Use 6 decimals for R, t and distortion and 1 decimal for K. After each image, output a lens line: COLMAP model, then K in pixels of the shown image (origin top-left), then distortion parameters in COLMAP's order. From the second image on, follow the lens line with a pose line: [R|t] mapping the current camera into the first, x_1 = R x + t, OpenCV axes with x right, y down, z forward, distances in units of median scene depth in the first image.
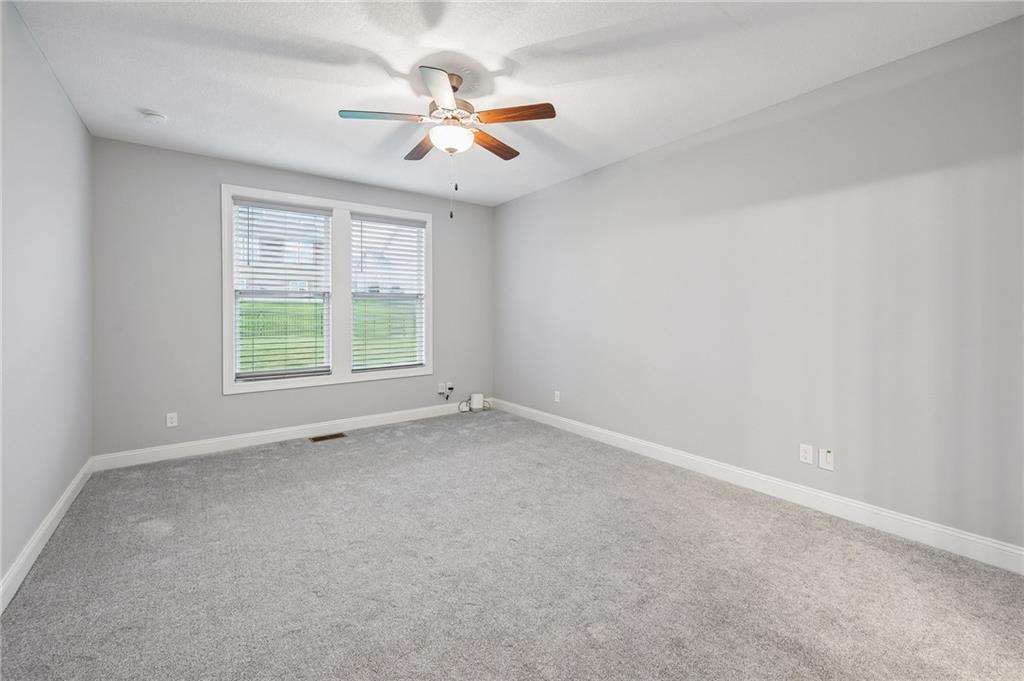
lens RADIAL K [[433.4, 0, 491.3], [0, 433.4, 309.6], [0, 0, 1]] dist [0.001477, 0.000008]
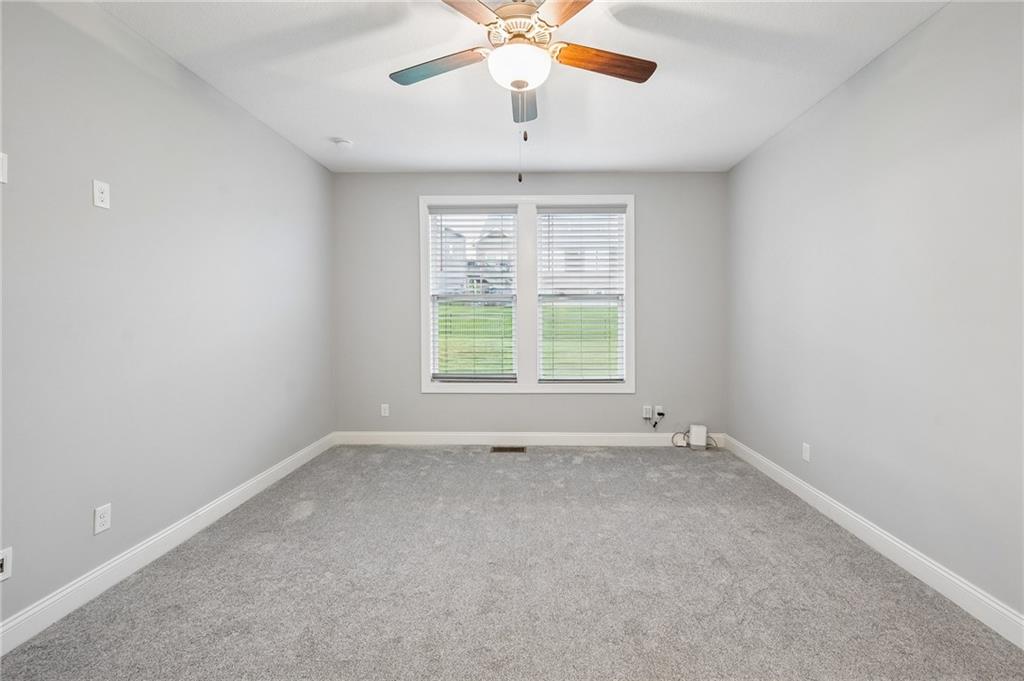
lens RADIAL K [[433.4, 0, 518.5], [0, 433.4, 317.8], [0, 0, 1]] dist [0.001477, 0.000008]
pose [[0.805532, 0.004028, -0.592538, 0.200657], [0.000589, 0.999971, 0.007598, 0.002894], [0.592552, -0.006469, 0.805506, 0.267636]]
